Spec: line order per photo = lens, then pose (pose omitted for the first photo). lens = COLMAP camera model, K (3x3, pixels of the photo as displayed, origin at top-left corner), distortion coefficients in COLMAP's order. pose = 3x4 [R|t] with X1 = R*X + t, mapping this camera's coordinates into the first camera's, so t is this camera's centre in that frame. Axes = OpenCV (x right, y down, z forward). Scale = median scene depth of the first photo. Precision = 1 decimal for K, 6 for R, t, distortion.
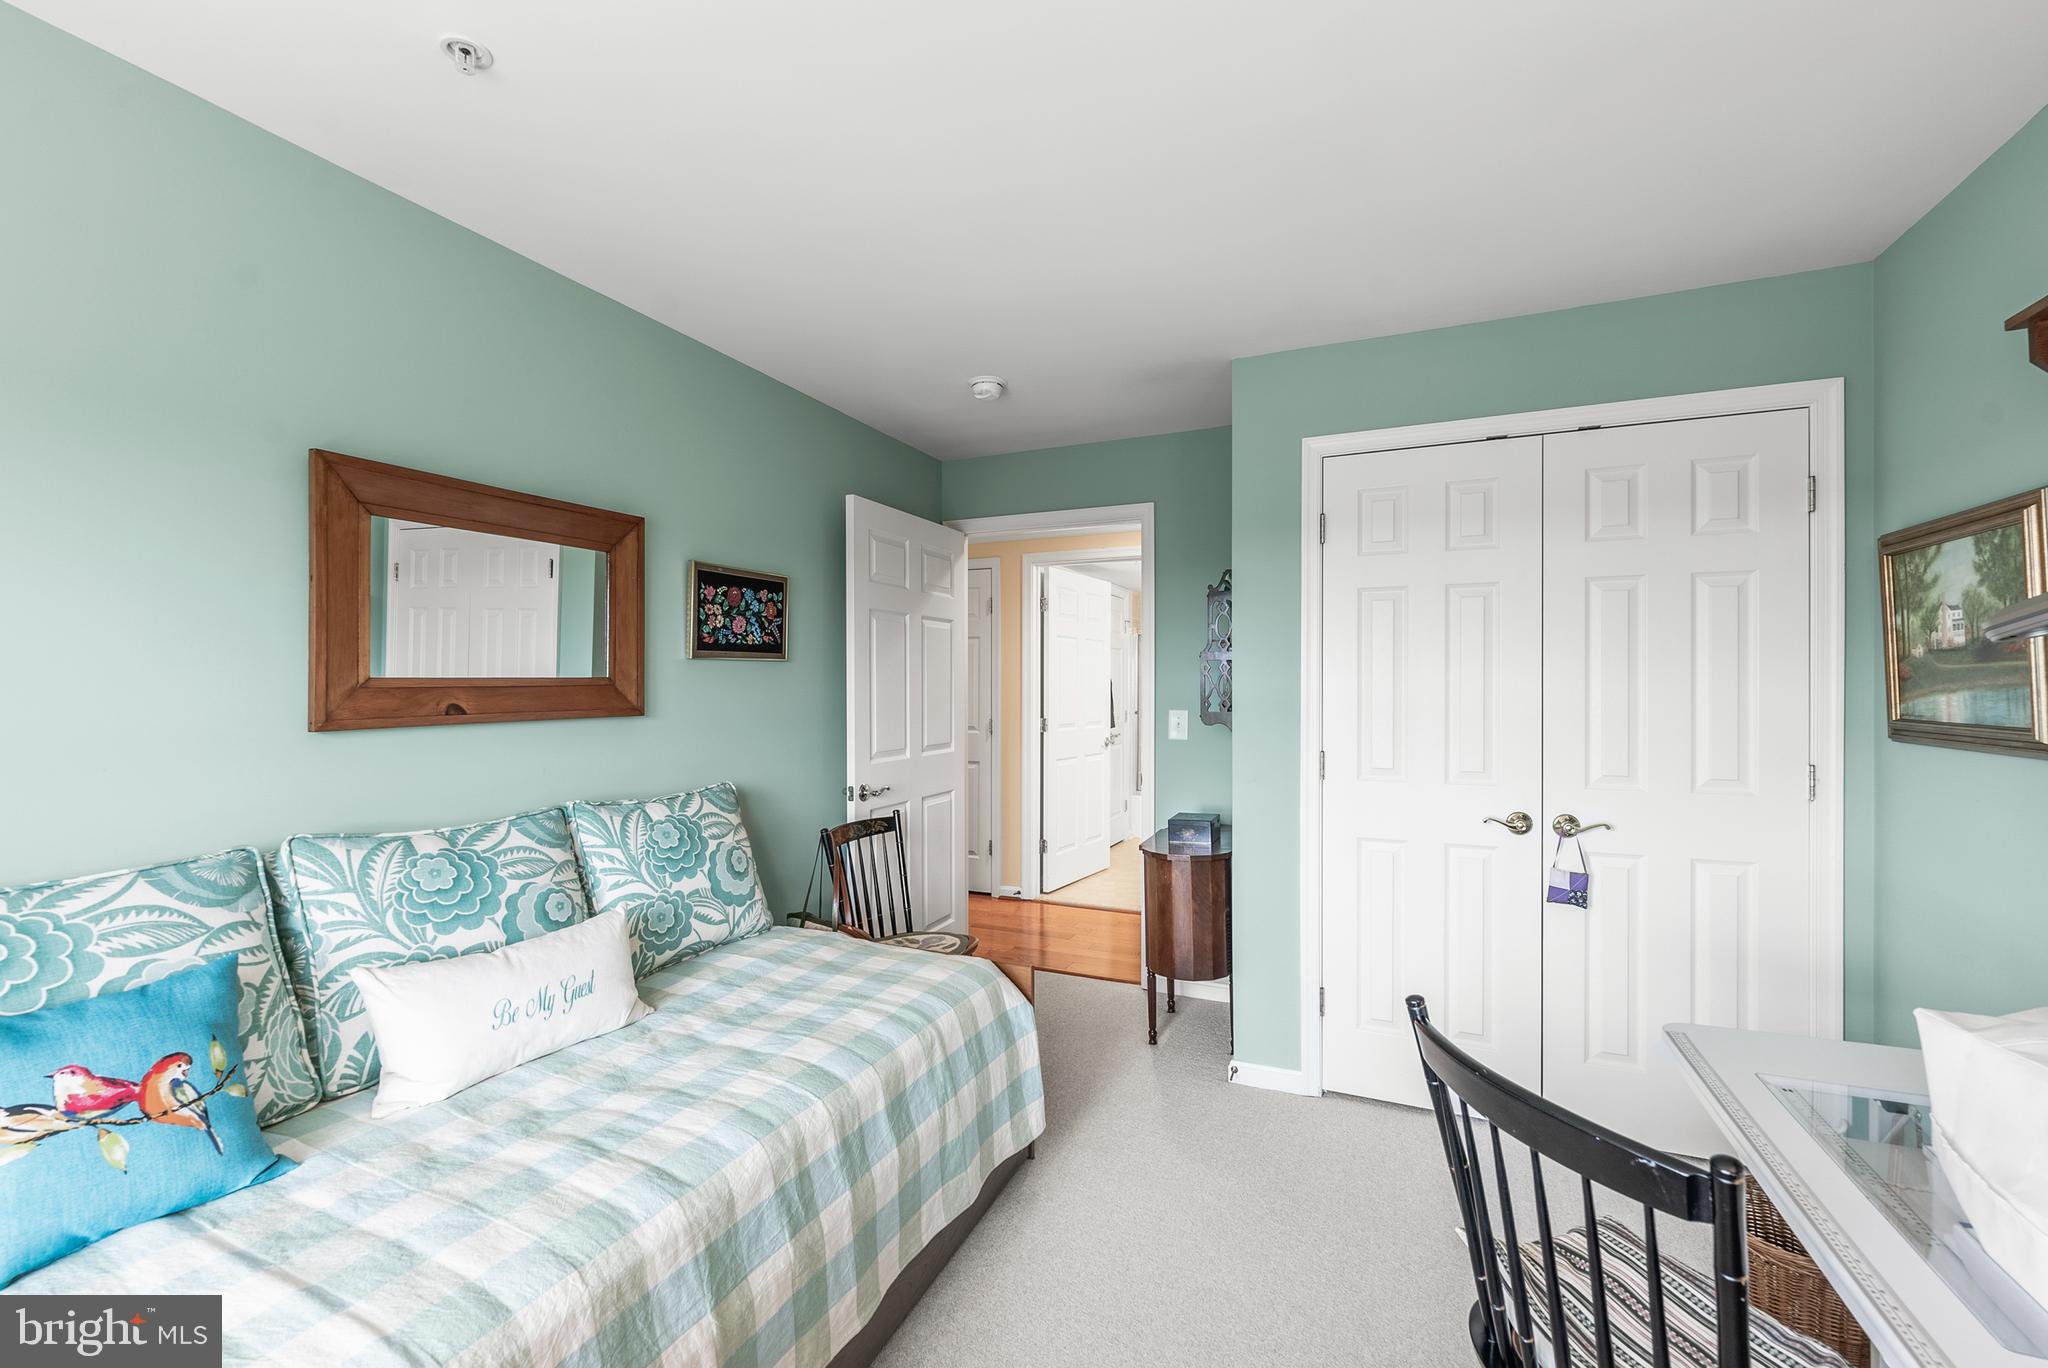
lens RADIAL K [[849.8, 0, 1023.8], [0, 849.8, 677.7], [0, 0, 1]] dist [-0.001548, -0.000543]
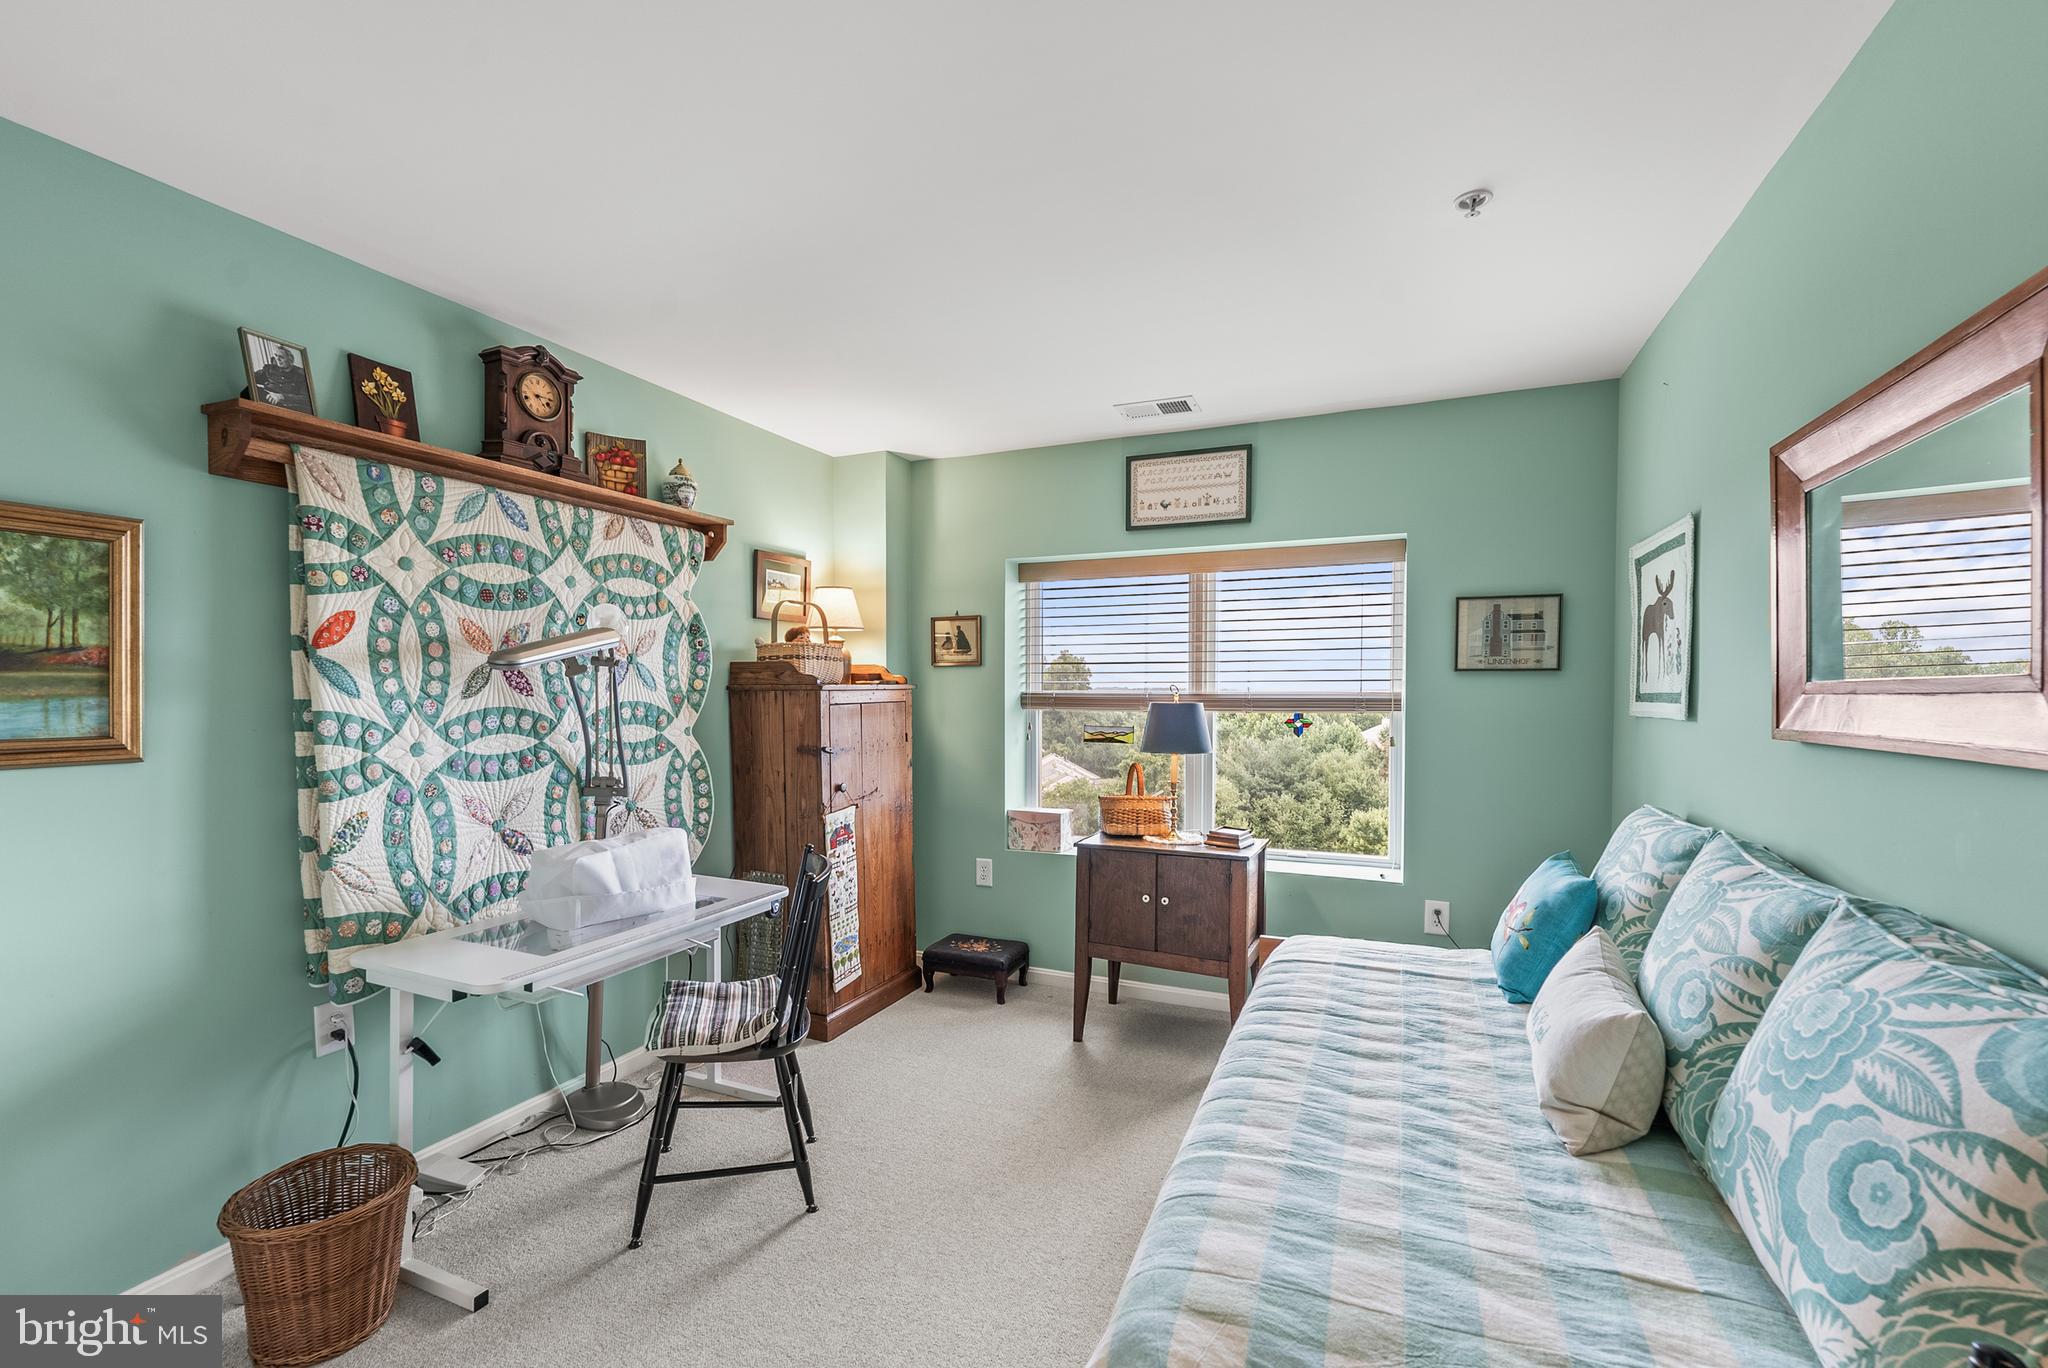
lens RADIAL K [[849.8, 0, 1022.5], [0, 849.8, 684.9], [0, 0, 1]] dist [-0.001548, -0.000543]
pose [[-0.999963, 0.001757, -0.008465, 0.022620], [0.001825, 0.999966, -0.008002, 0.009722], [0.008451, -0.008017, -0.999932, 1.565509]]
